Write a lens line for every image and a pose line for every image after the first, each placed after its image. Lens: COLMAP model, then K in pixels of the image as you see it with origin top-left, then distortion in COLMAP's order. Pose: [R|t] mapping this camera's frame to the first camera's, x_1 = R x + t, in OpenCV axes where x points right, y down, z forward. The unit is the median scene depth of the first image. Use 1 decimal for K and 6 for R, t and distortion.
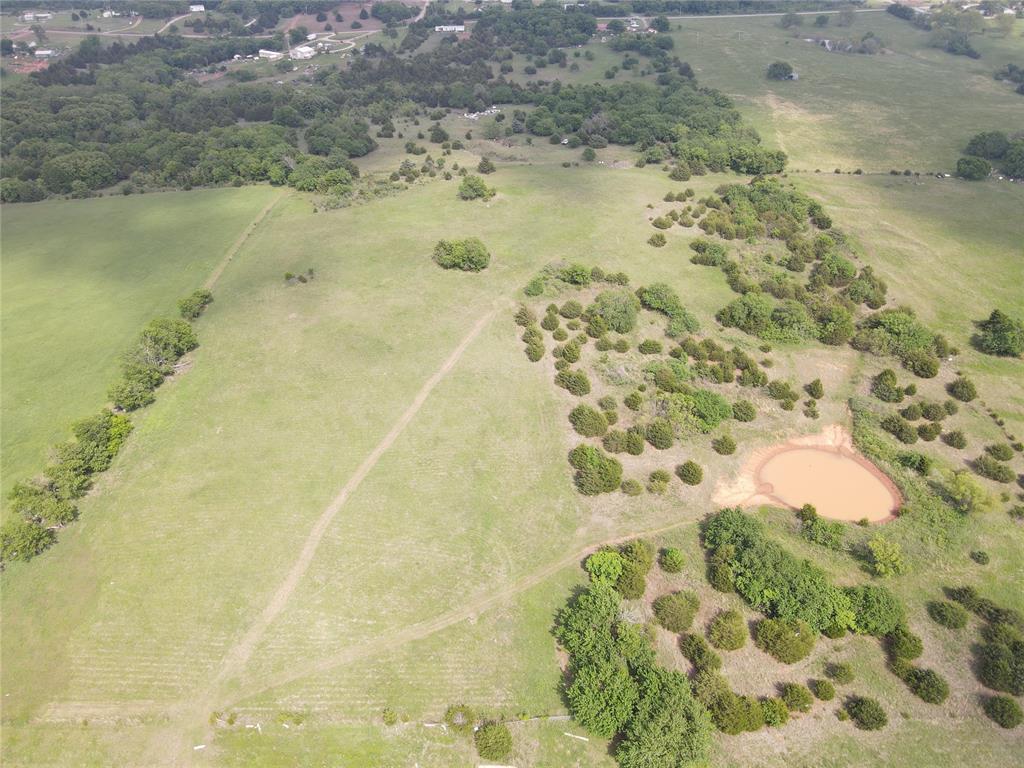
lens RADIAL K [[745.3, 0, 512.2], [0, 745.3, 378.2], [0, 0, 1]] dist [0.025160, -0.004564]
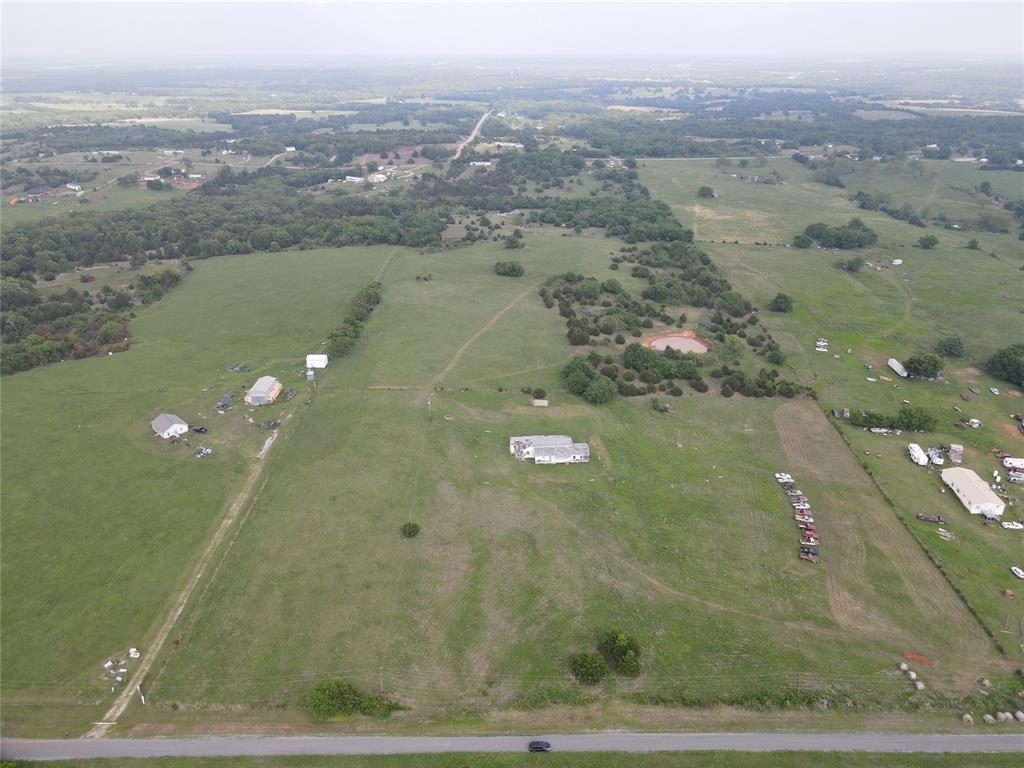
lens RADIAL K [[769.3, 0, 512.1], [0, 769.3, 375.2], [0, 0, 1]] dist [0.003599, 0.038236]
pose [[0.999901, 0.012947, 0.005583, -0.043615], [-0.011749, 0.984026, -0.177638, 0.286525], [-0.007794, 0.177555, 0.984080, -0.559933]]
